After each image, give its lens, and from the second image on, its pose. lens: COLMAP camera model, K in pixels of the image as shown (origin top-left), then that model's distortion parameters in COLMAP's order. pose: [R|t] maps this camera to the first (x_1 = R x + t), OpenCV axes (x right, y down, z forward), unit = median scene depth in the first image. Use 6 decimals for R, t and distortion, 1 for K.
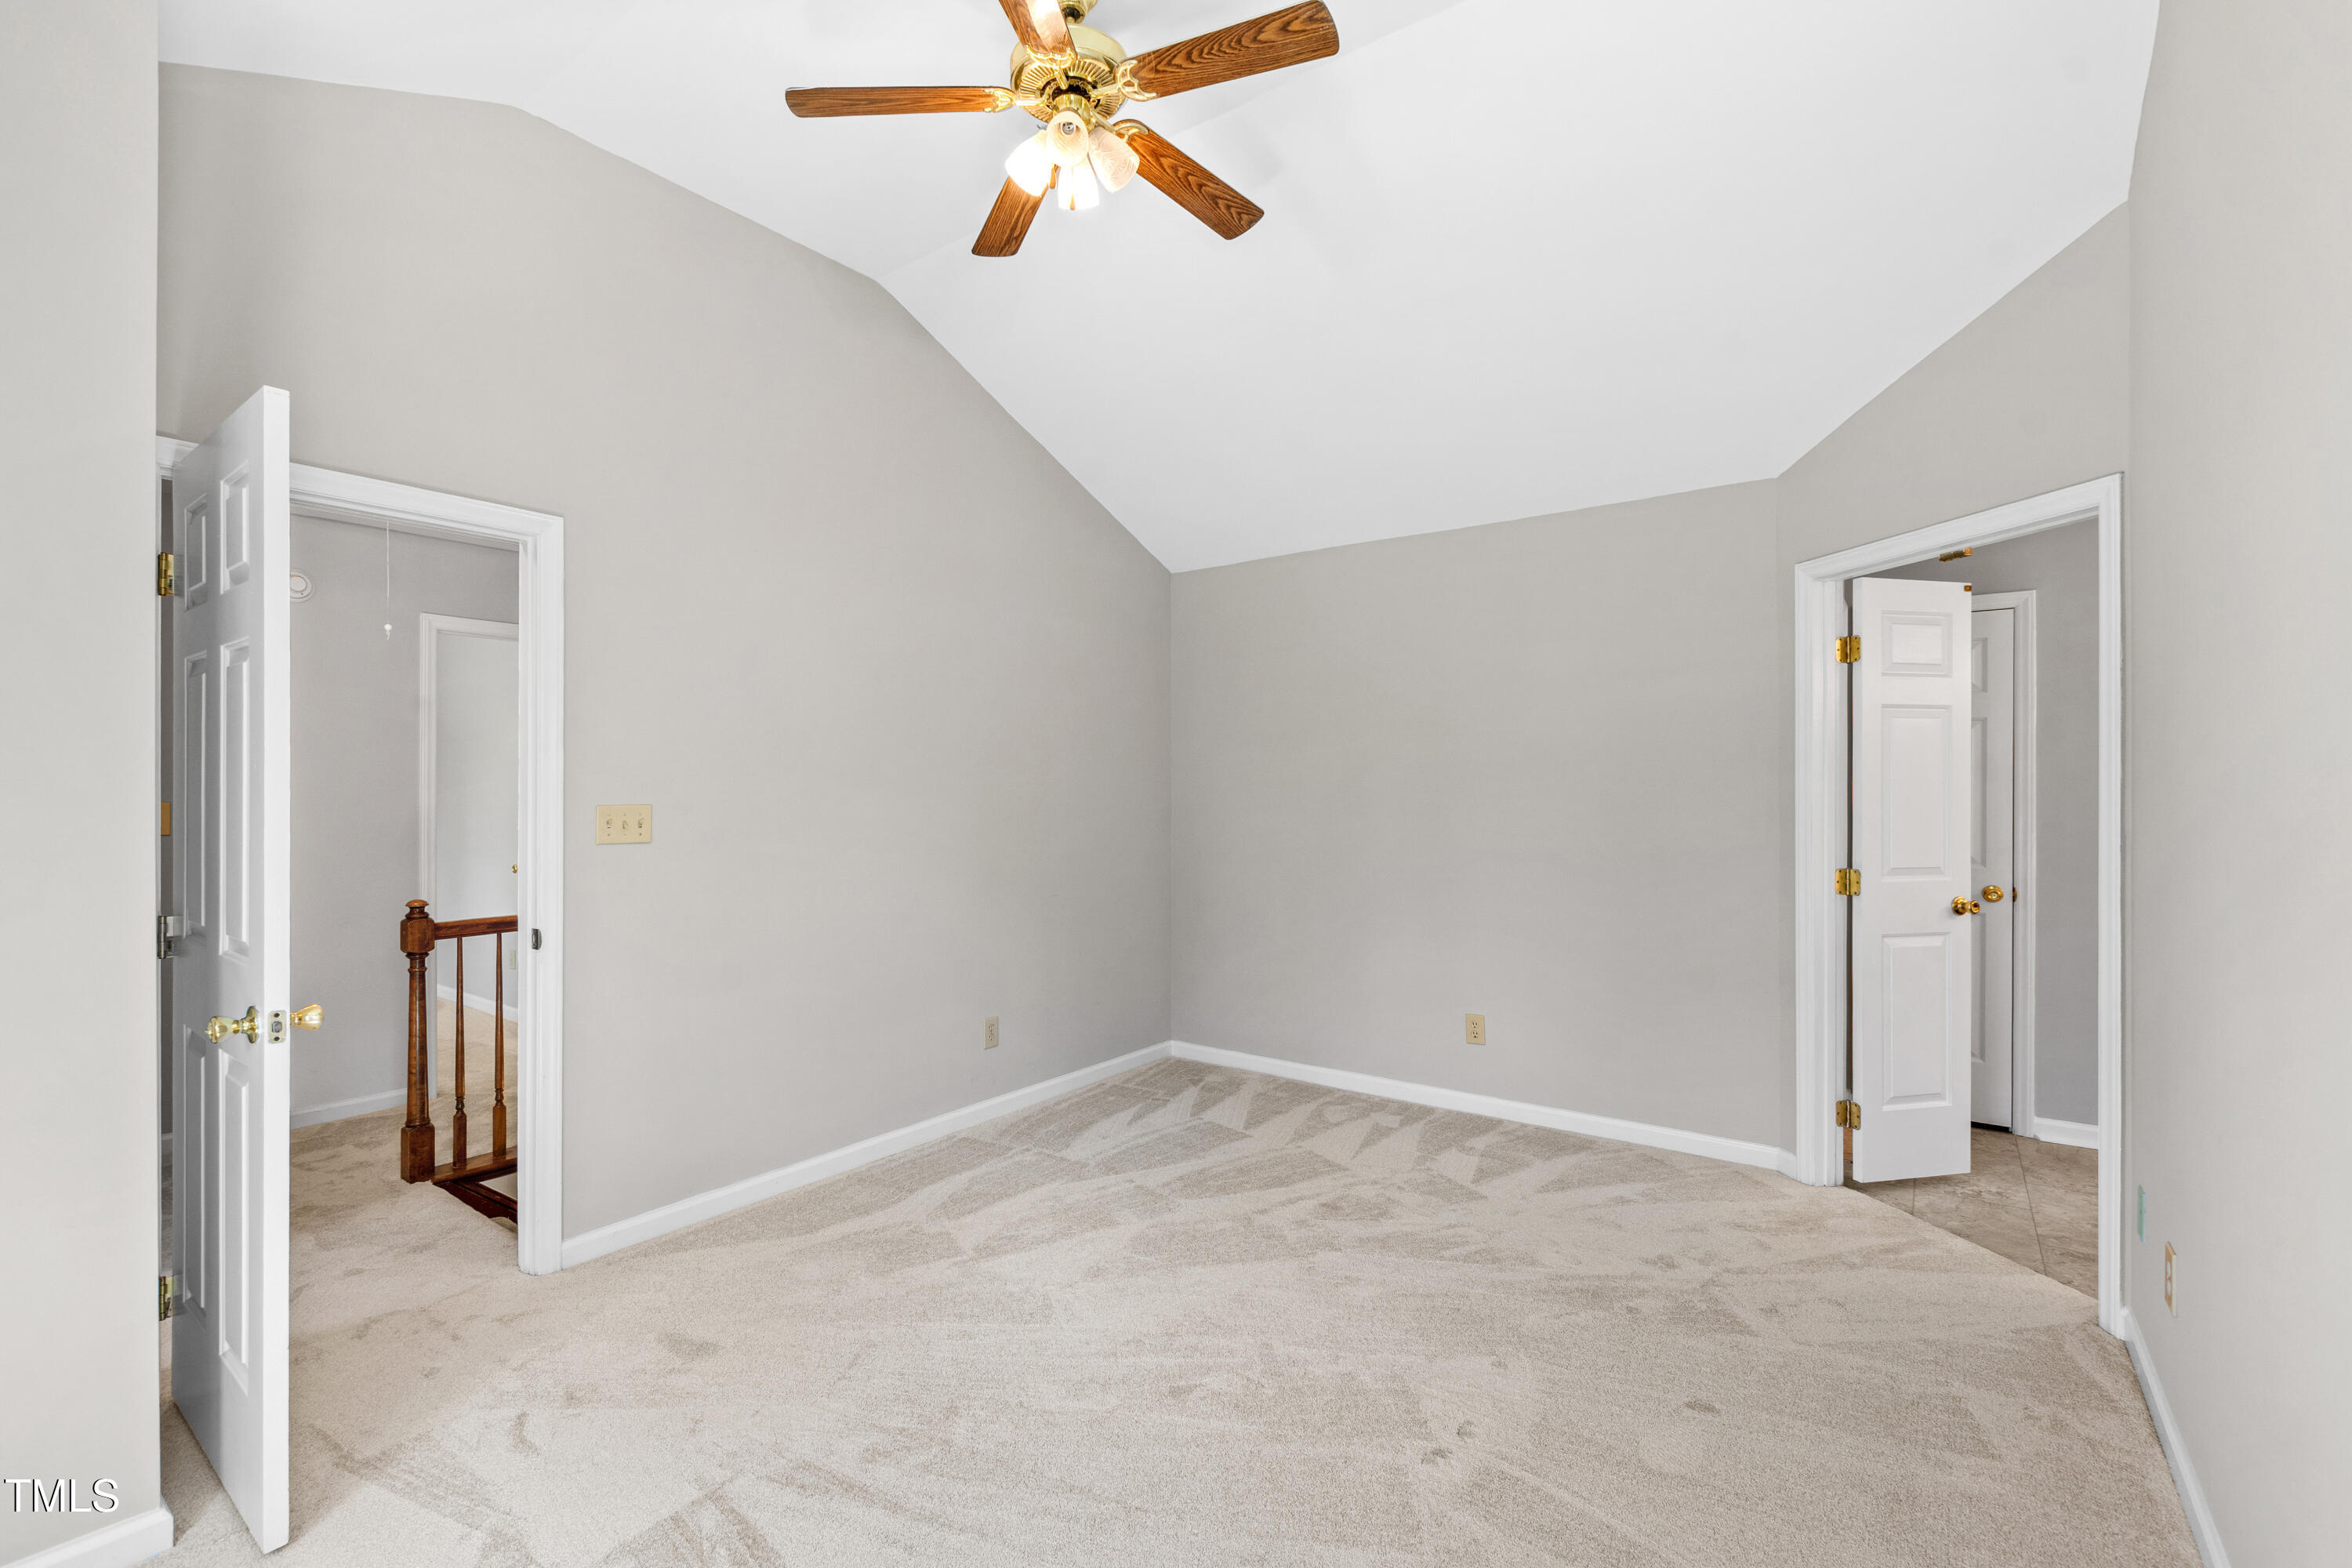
lens RADIAL K [[1040.2, 0, 1166.7], [0, 1040.2, 797.3], [0, 0, 1]] dist [0.002607, -0.001667]
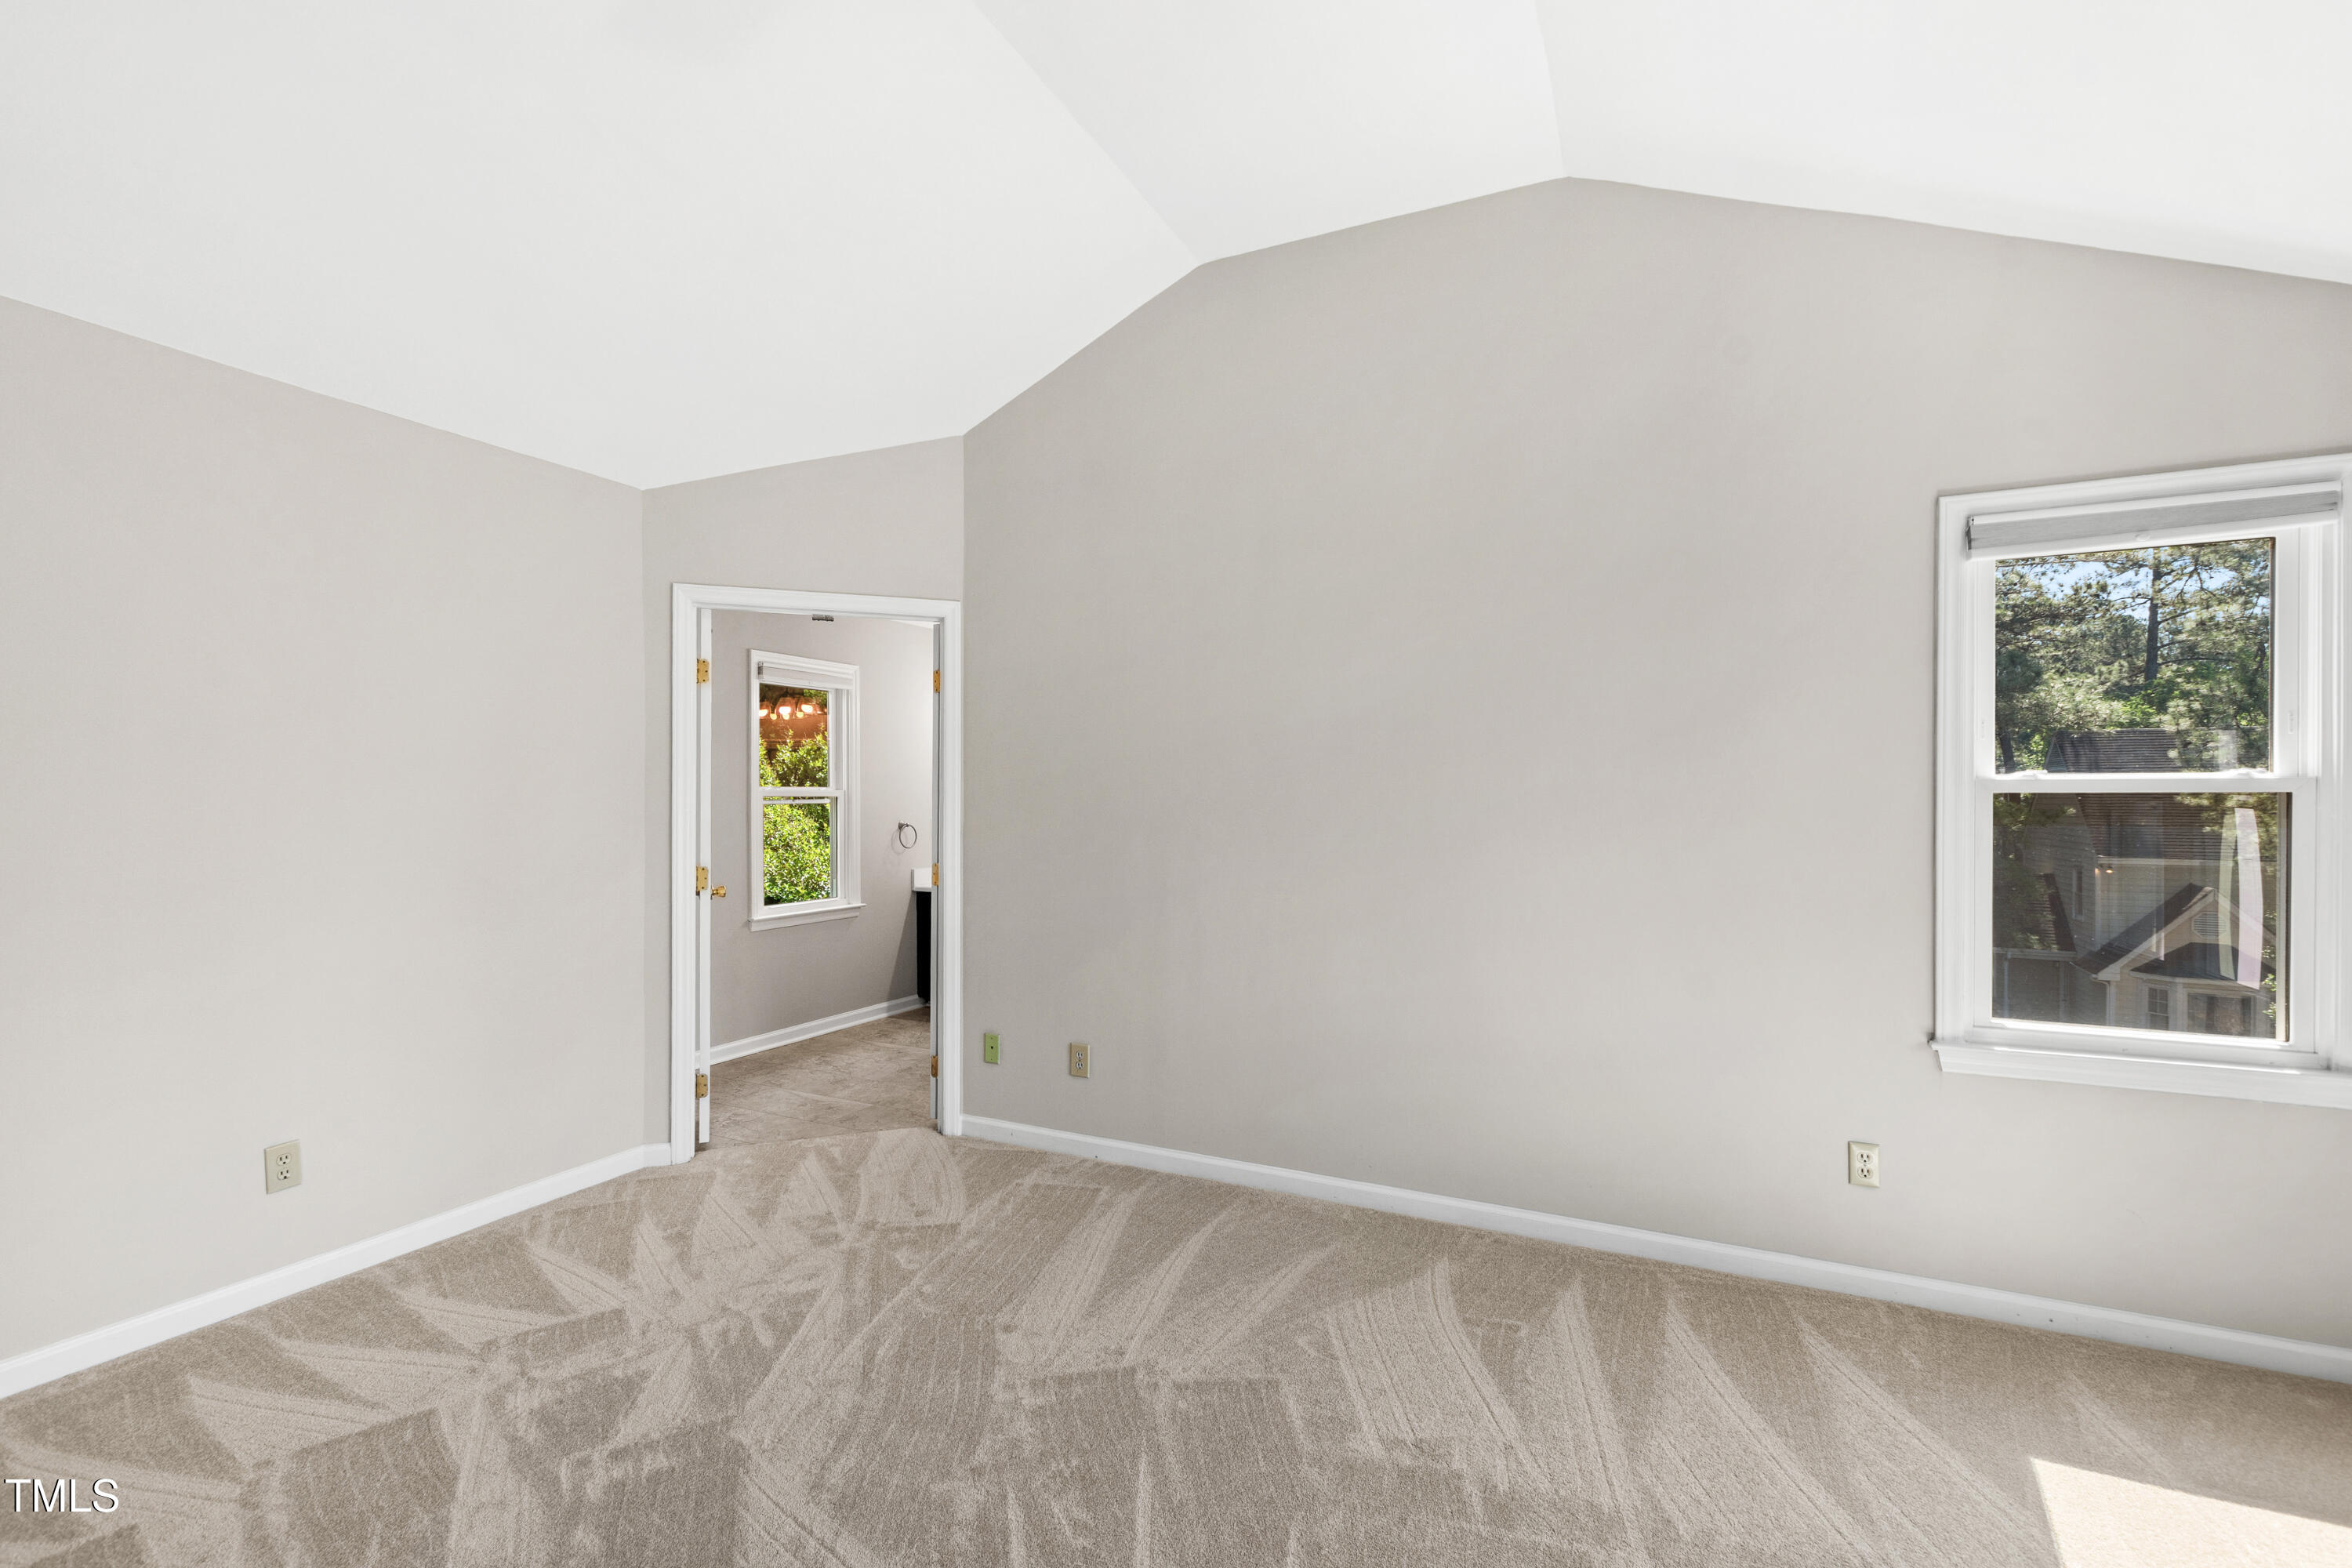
lens RADIAL K [[1040.2, 0, 1166.6], [0, 1040.2, 792.6], [0, 0, 1]] dist [0.002607, -0.001667]
pose [[-0.196798, 0.003702, 0.980437, -0.556071], [-0.004940, 0.999976, -0.004767, -0.007849], [-0.980432, -0.005782, -0.196775, 0.749196]]
